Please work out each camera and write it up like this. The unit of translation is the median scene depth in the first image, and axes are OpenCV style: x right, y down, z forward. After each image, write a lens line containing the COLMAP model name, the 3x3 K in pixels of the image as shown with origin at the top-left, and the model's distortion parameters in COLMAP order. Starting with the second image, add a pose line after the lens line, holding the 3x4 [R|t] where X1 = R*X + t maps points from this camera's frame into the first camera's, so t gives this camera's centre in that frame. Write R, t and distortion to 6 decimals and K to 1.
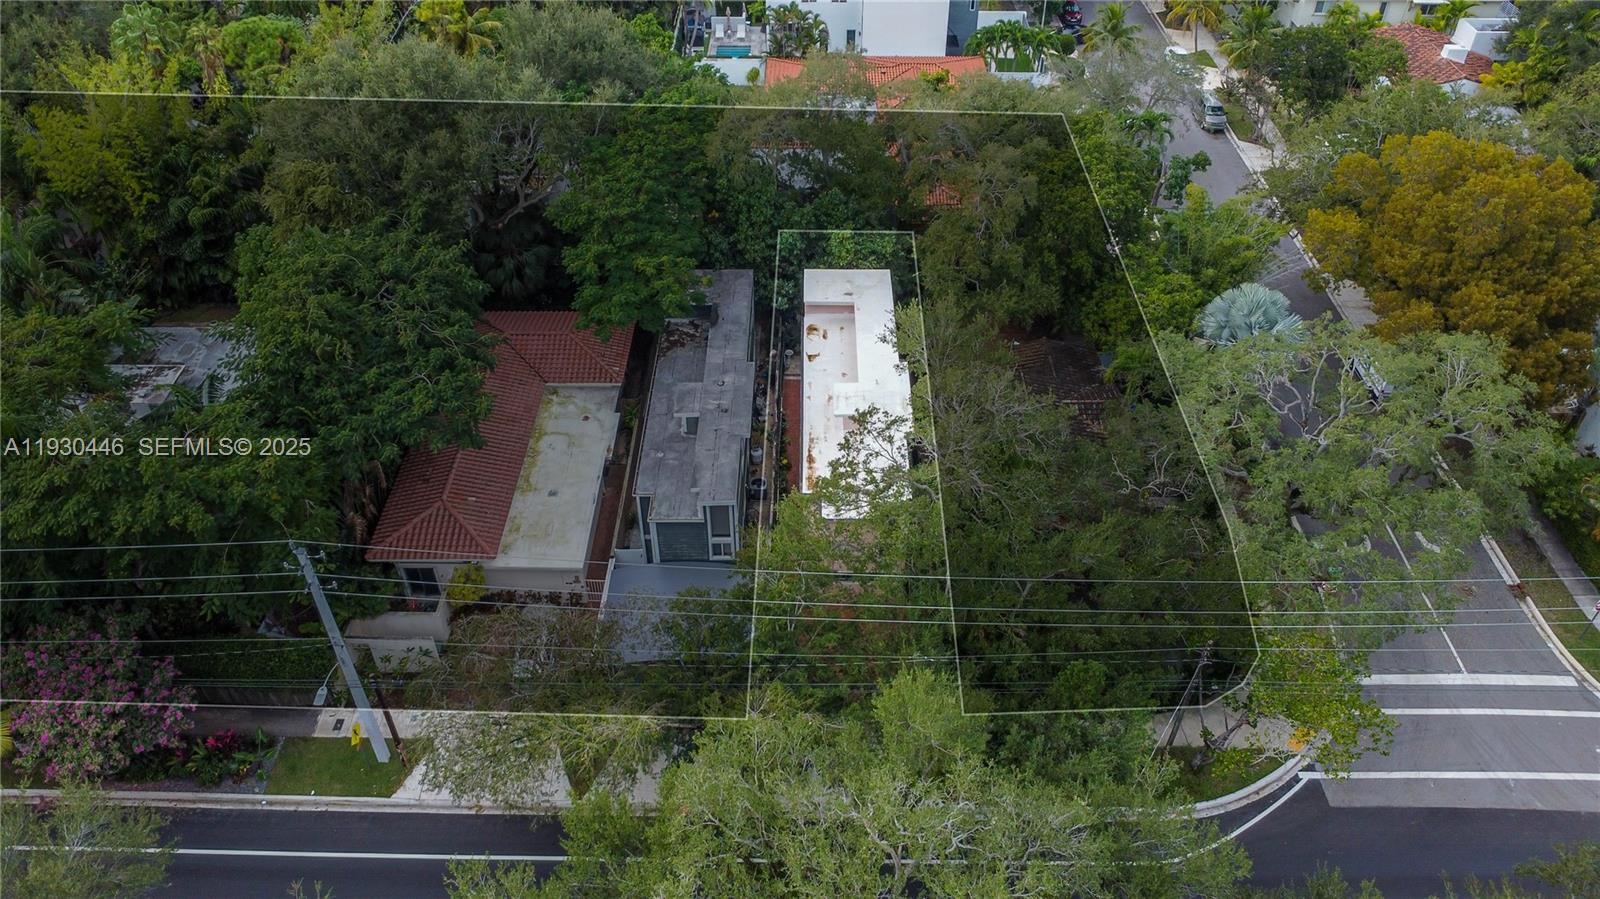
lens RADIAL K [[1149.8, 0, 800.6], [0, 1149.8, 454.2], [0, 0, 1]] dist [-0.035315, 0.001913]
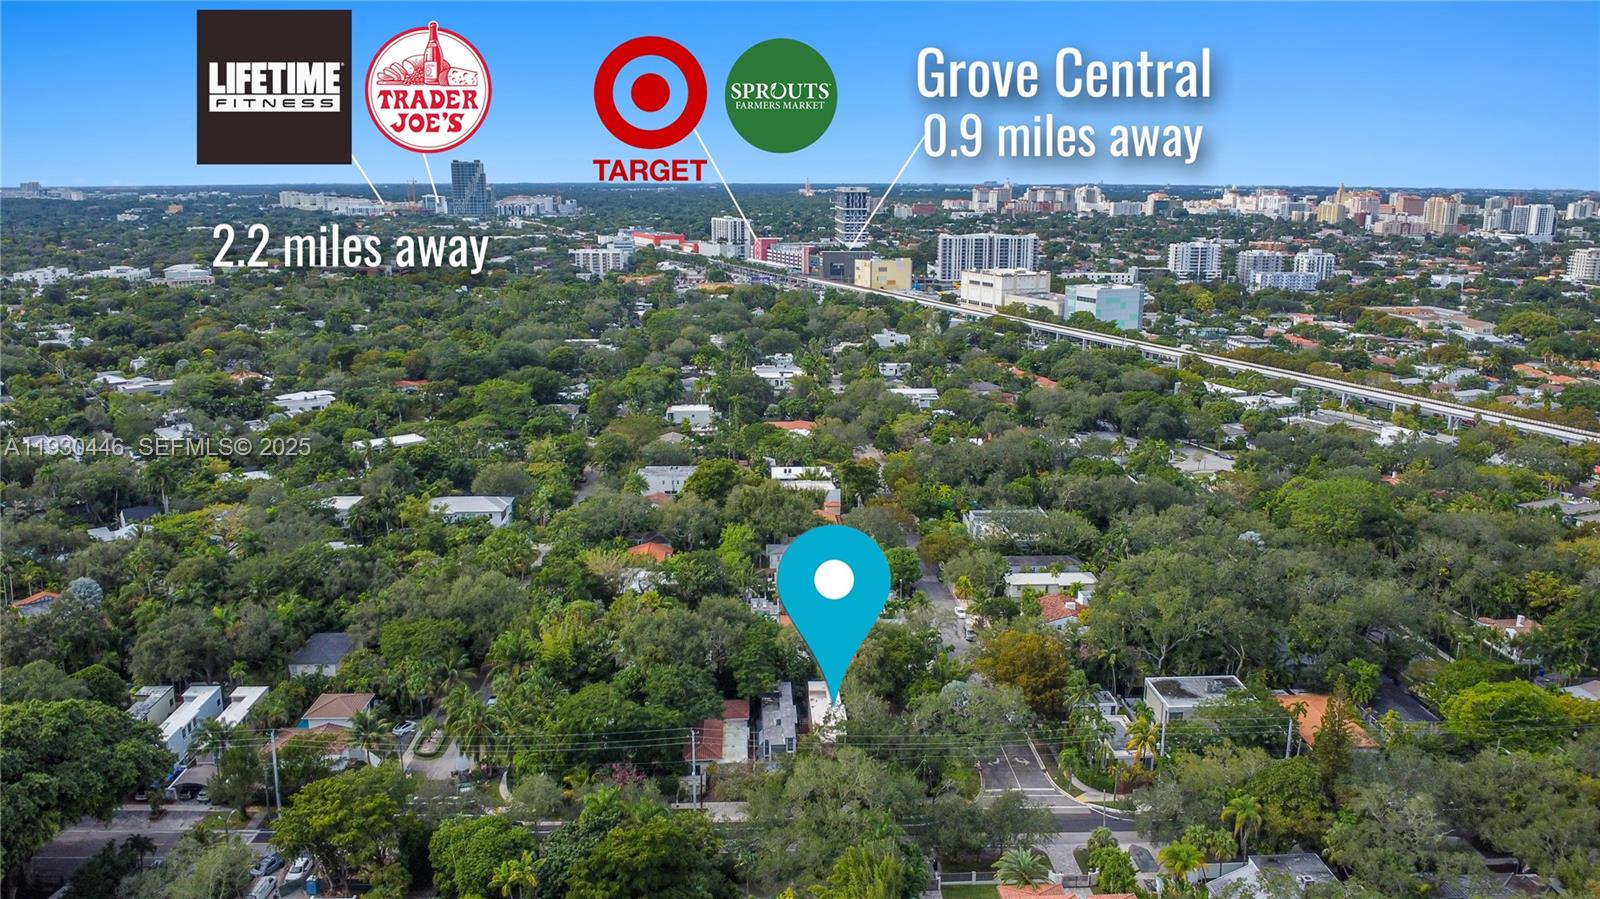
lens RADIAL K [[1149.8, 0, 800.5], [0, 1149.8, 451.2], [0, 0, 1]] dist [-0.035315, 0.001913]
pose [[0.998744, -0.011300, 0.048816, -0.167916], [0.032679, 0.885423, -0.463635, 0.742578], [-0.037984, 0.464648, 0.884680, -2.052931]]
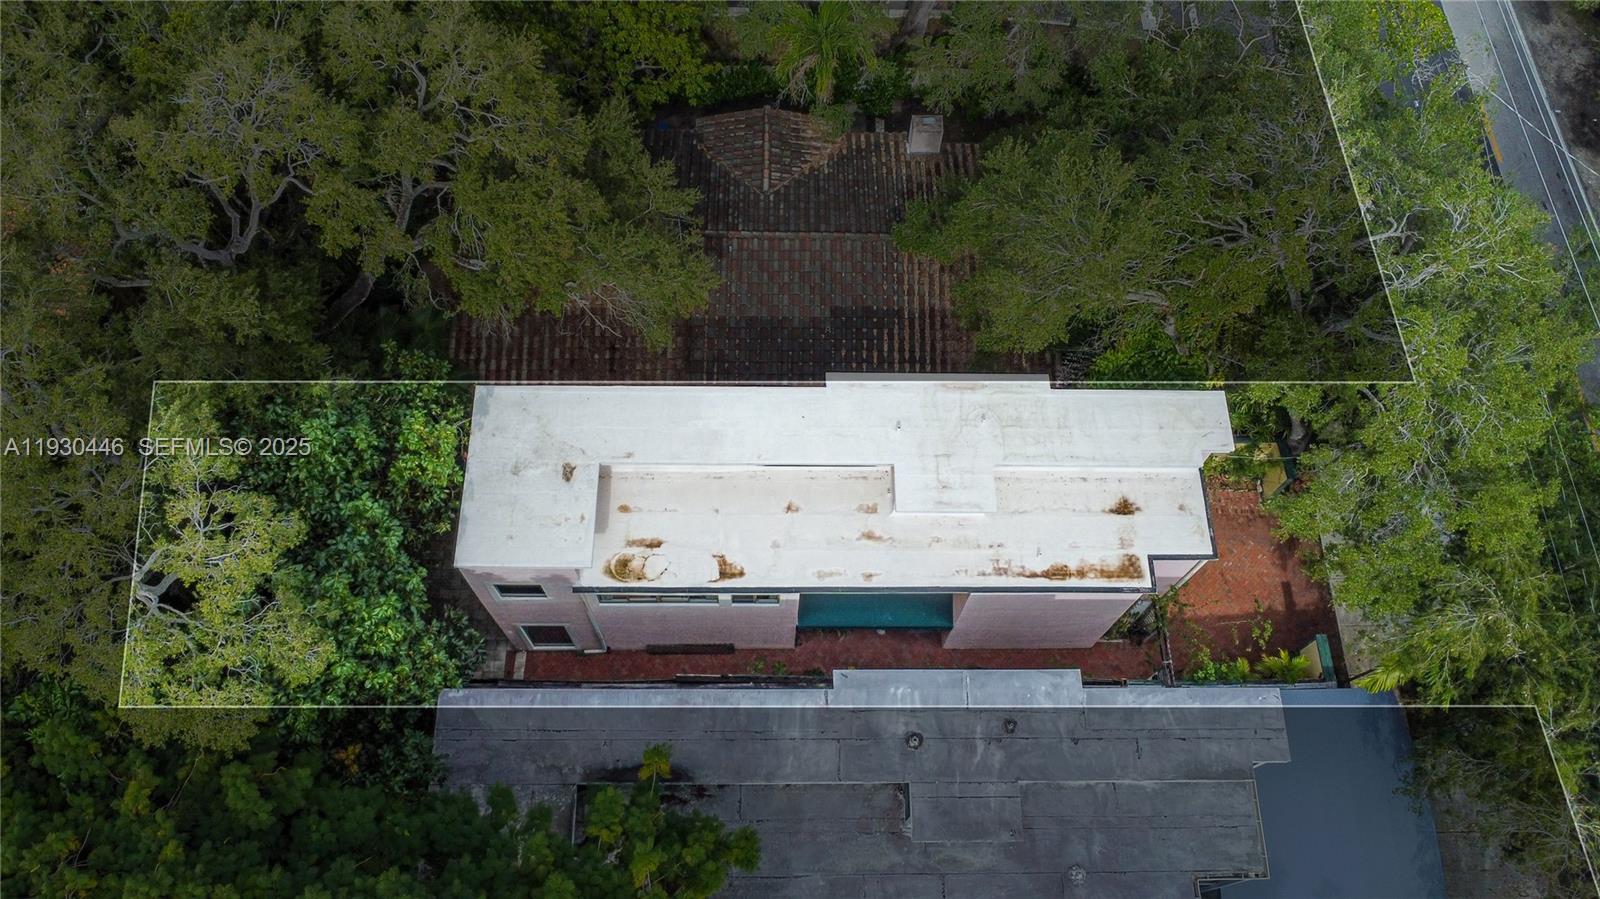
lens RADIAL K [[1149.8, 0, 799.7], [0, 1149.8, 447.7], [0, 0, 1]] dist [-0.035315, 0.001913]
pose [[-0.006496, -0.884742, 0.466036, -0.169875], [0.651106, 0.349975, 0.673482, -0.410500], [-0.758959, 0.307813, 0.573788, 0.712060]]
